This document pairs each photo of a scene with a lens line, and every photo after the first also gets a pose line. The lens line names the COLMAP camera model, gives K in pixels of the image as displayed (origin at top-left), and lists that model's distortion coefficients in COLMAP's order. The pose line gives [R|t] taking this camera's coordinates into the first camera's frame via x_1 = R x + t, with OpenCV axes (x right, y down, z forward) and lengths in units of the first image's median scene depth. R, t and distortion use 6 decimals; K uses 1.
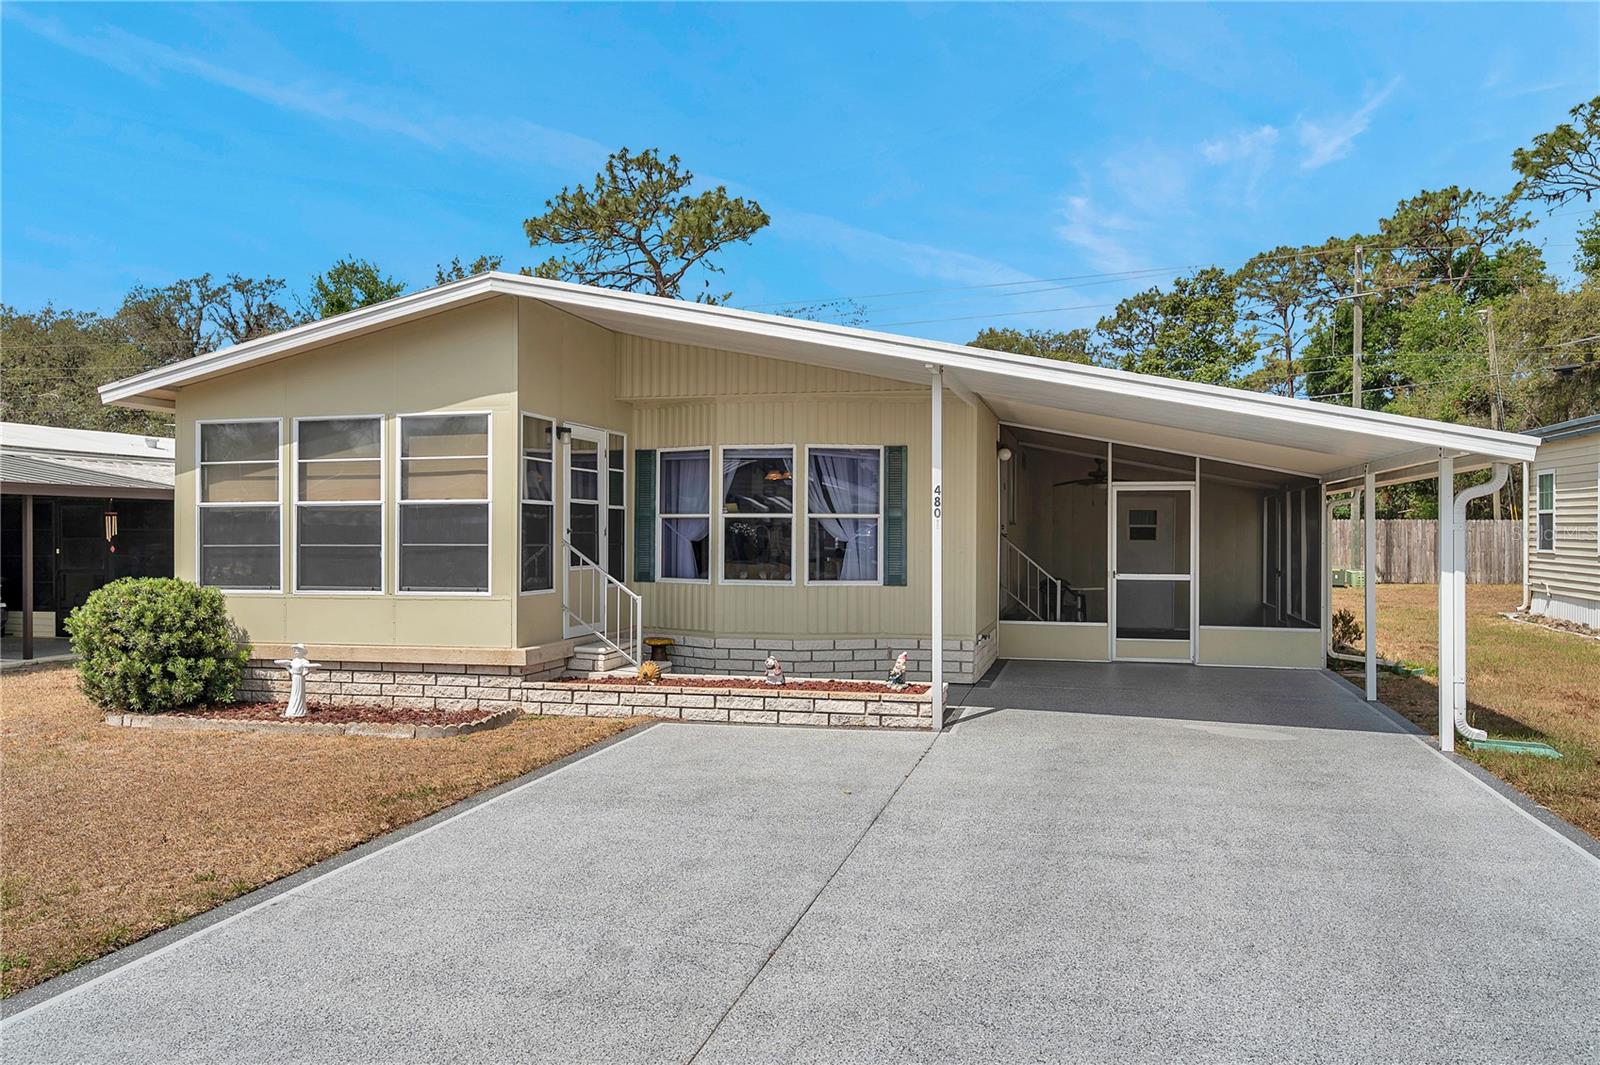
lens RADIAL K [[1173.0, 0, 800.0], [0, 1173.0, 532.5], [0, 0, 1]] dist [-0.002508, 0.002987]
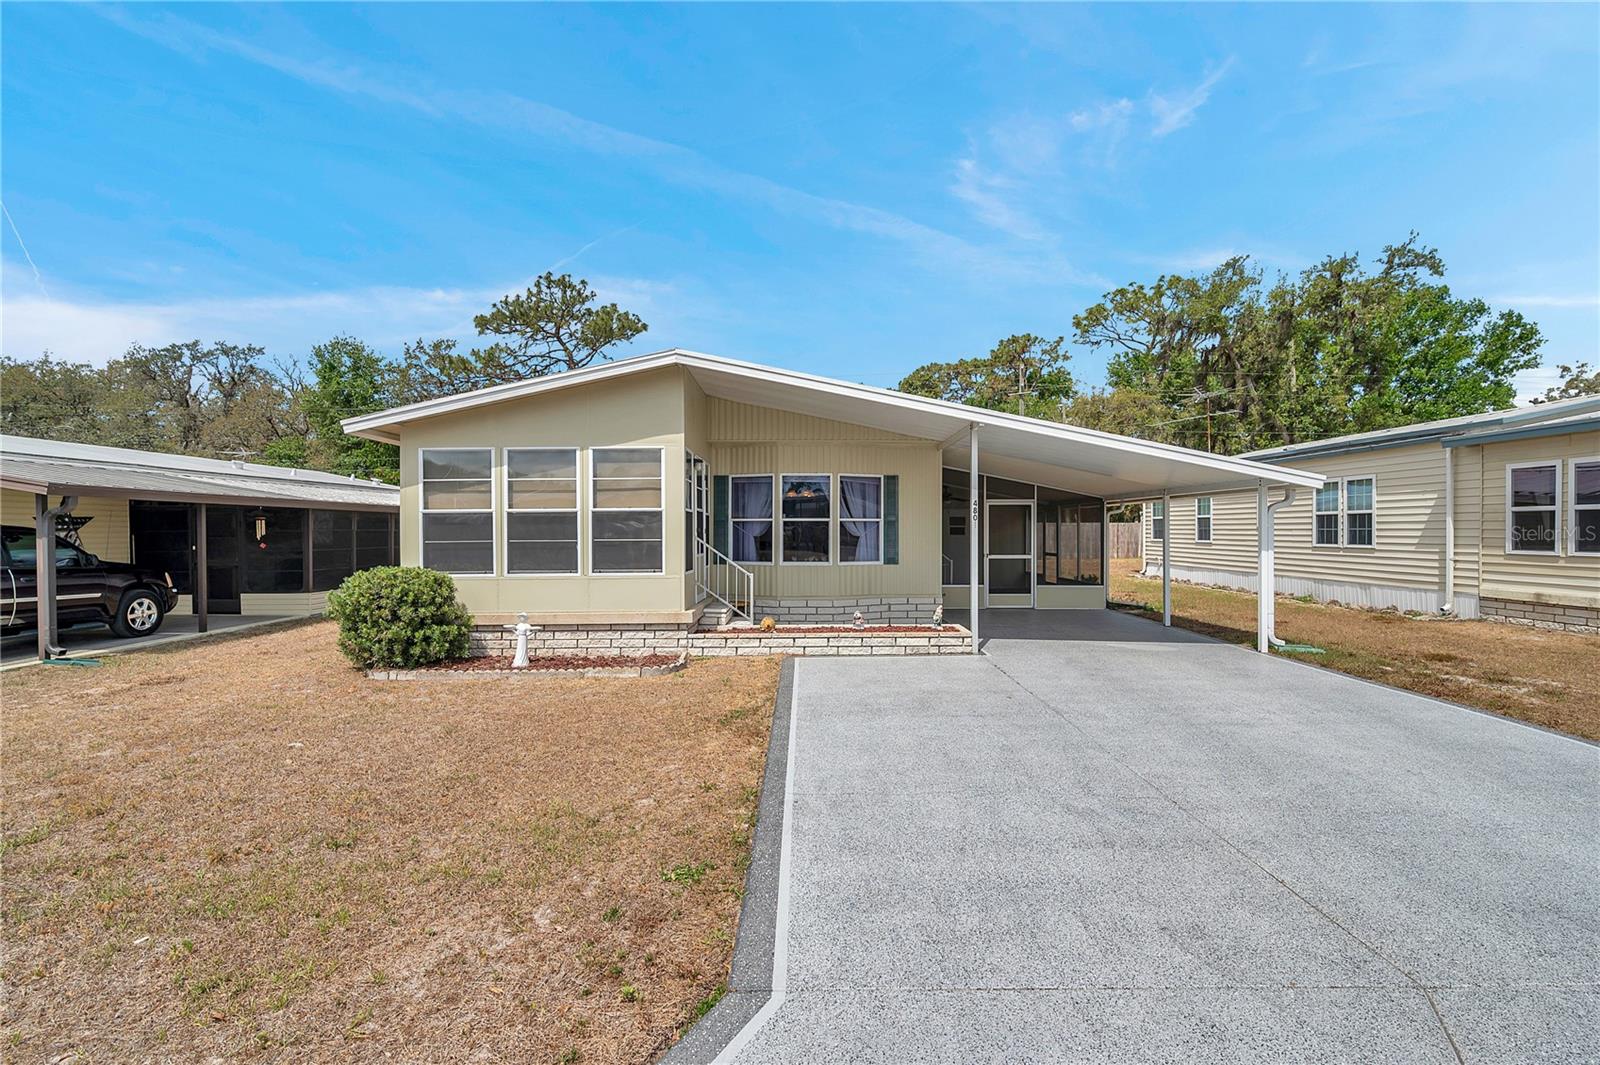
lens RADIAL K [[736.0, 0, 801.5], [0, 736.0, 536.9], [0, 0, 1]] dist [-0.000911, 0.000108]
pose [[0.967984, -0.005675, 0.250948, -0.311578], [0.003921, 0.999964, 0.007491, 0.001084], [-0.250982, -0.006268, 0.967972, 0.081306]]
